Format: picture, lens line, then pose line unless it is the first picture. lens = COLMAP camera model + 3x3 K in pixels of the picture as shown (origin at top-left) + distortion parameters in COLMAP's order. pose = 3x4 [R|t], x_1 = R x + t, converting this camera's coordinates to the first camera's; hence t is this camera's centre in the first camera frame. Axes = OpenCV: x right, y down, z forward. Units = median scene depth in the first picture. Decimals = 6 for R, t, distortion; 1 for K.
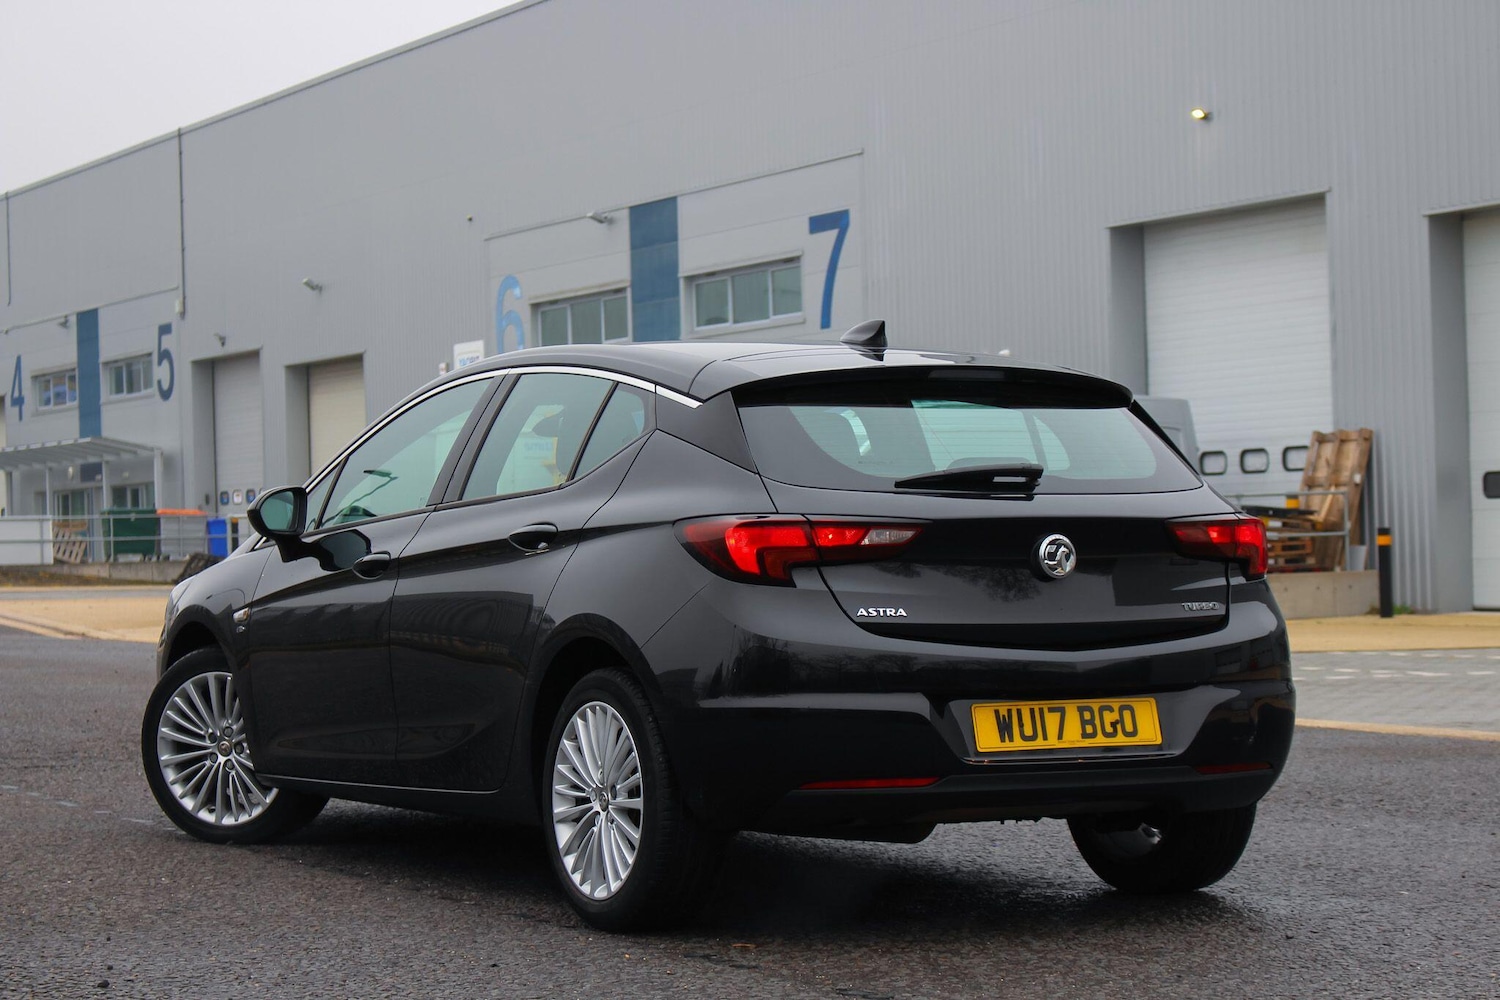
lens RADIAL K [[3560.7, 0, 836.4], [0, 3560.7, 496.9], [0, 0, 1]] dist [0.039627, -0.172993]
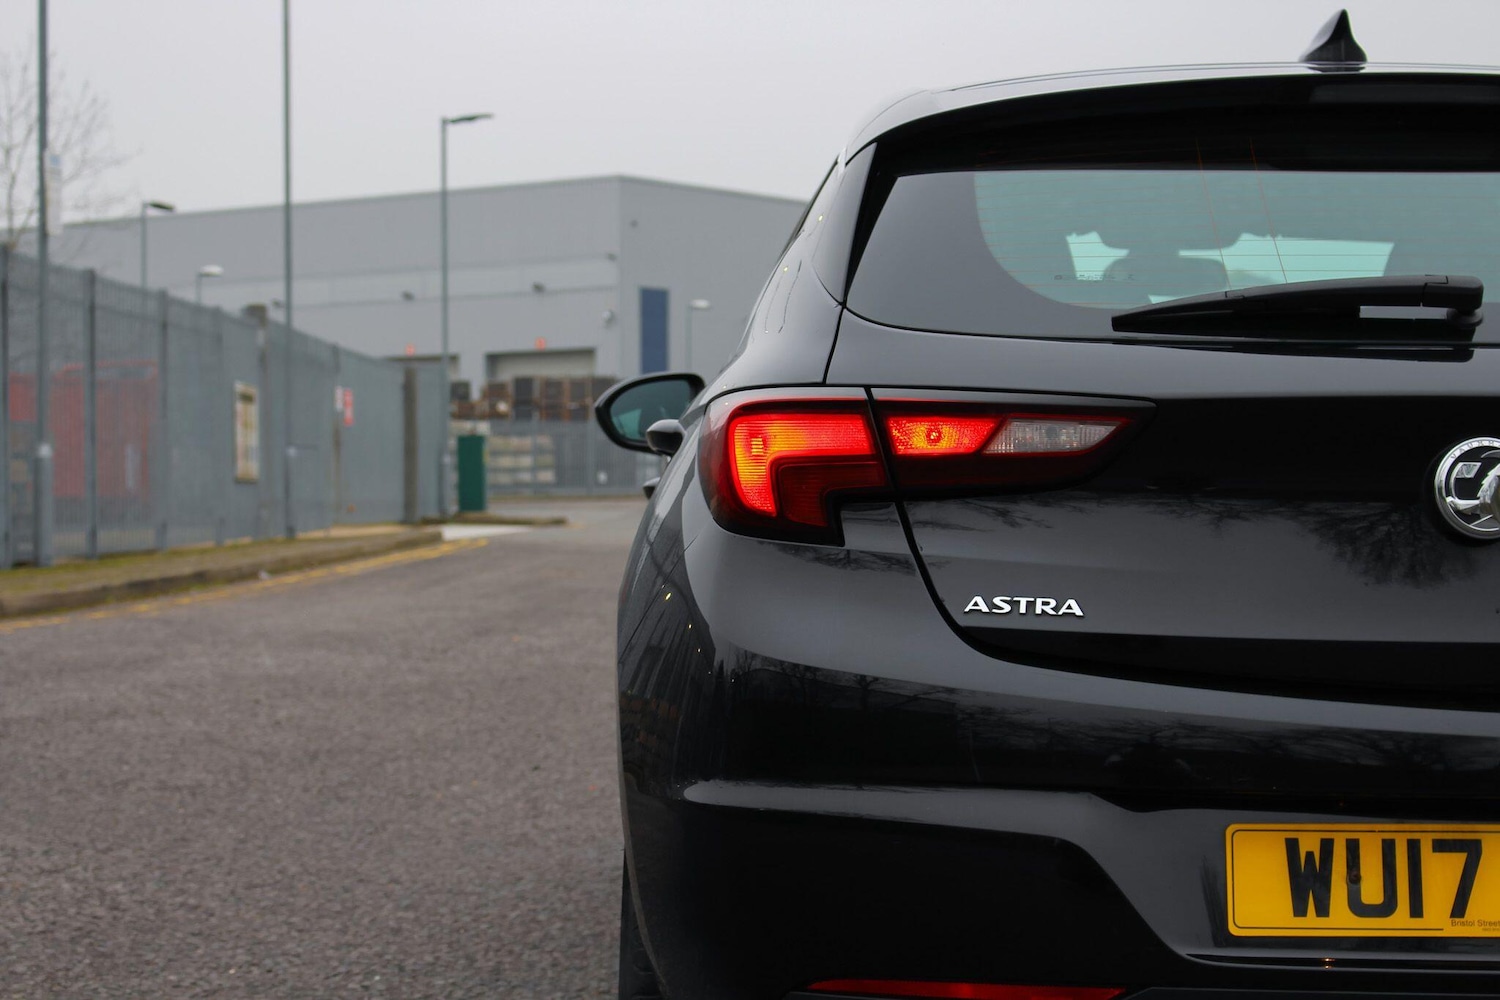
lens RADIAL K [[3141.0, 0, 753.2], [0, 3141.0, 528.0], [0, 0, 1]] dist [0.027717, 0.110143]
pose [[0.861525, 0.020268, -0.507311, 0.180251], [-0.008216, 0.999629, 0.025985, 0.012498], [0.507649, -0.018219, 0.861371, 0.633686]]
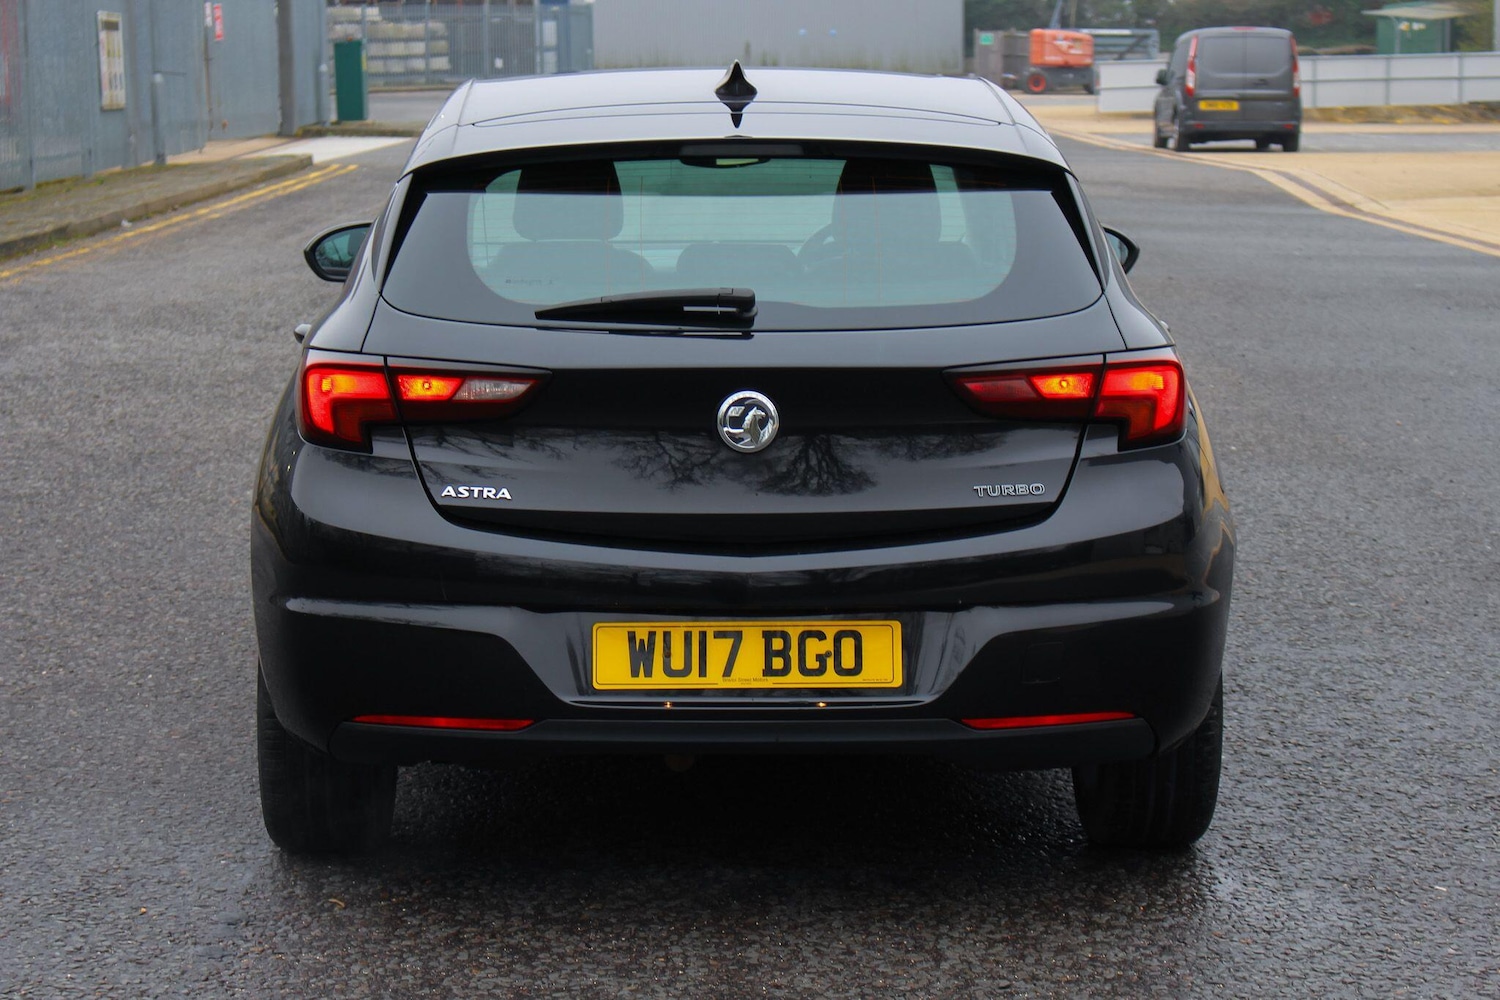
lens RADIAL K [[3392.7, 0, 750.0], [0, 3392.7, 500.0], [0, 0, 1]] dist [0.029184, 0.433411]
pose [[0.869453, 0.072820, -0.488618, 0.401936], [0.001228, 0.988755, 0.149542, -0.070749], [0.494013, -0.130620, 0.859587, 0.412948]]
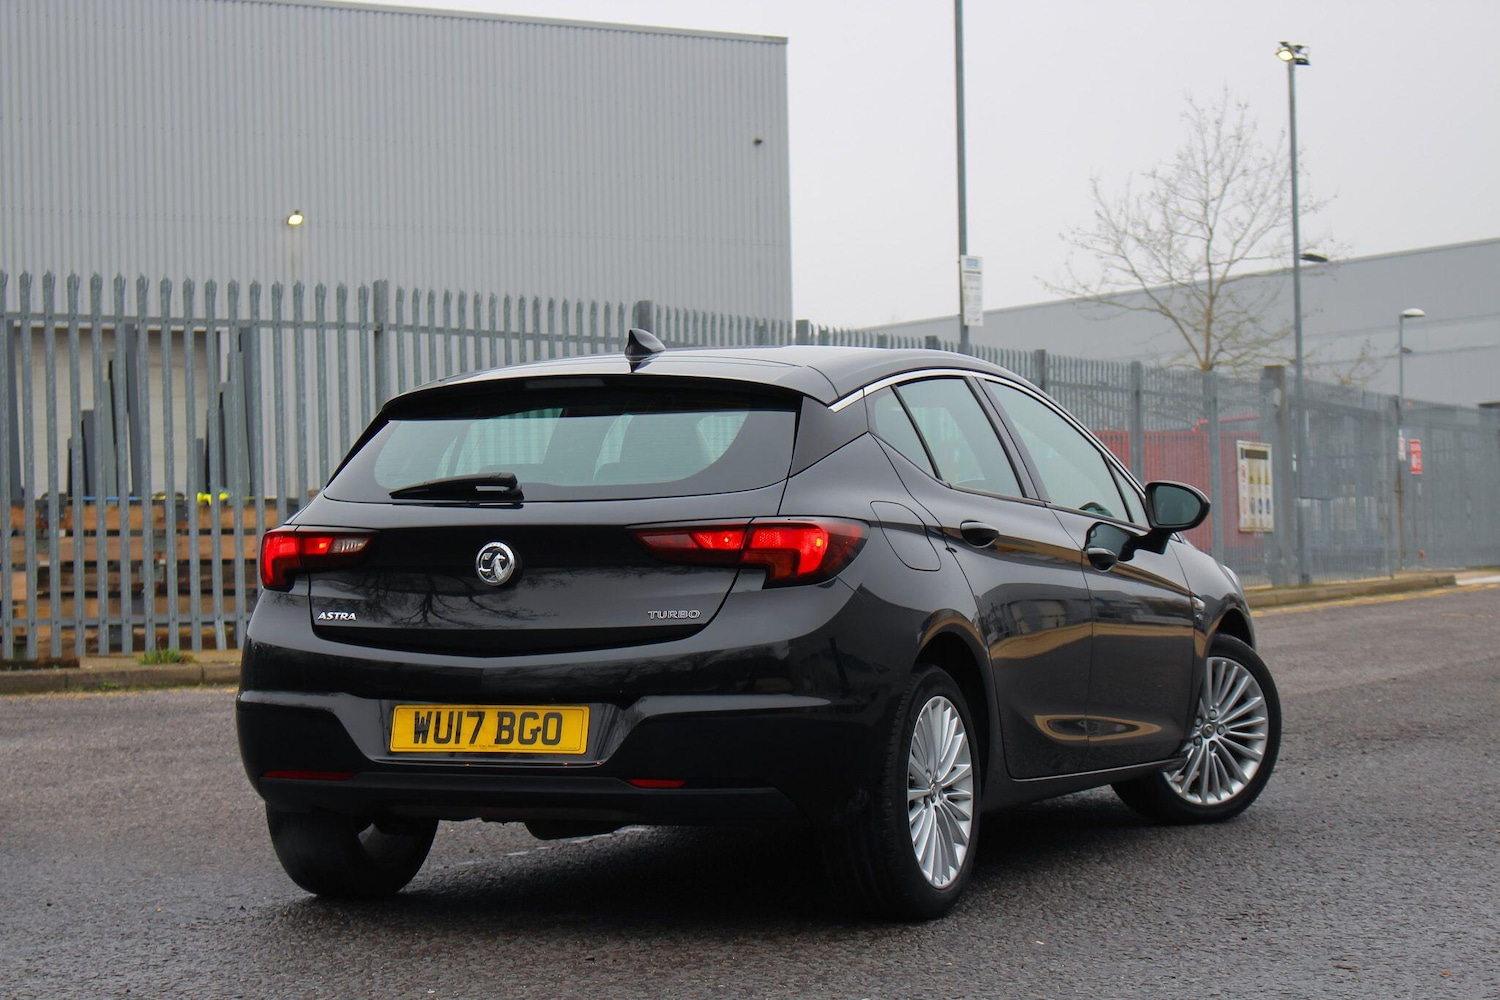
lens RADIAL K [[3560.7, 0, 836.4], [0, 3560.7, 496.9], [0, 0, 1]] dist [0.039627, -0.172993]
pose [[0.589955, -0.010354, -0.807370, 0.949143], [0.020053, 0.999797, 0.001831, -0.002322], [0.807187, -0.017271, 0.590043, 0.483150]]
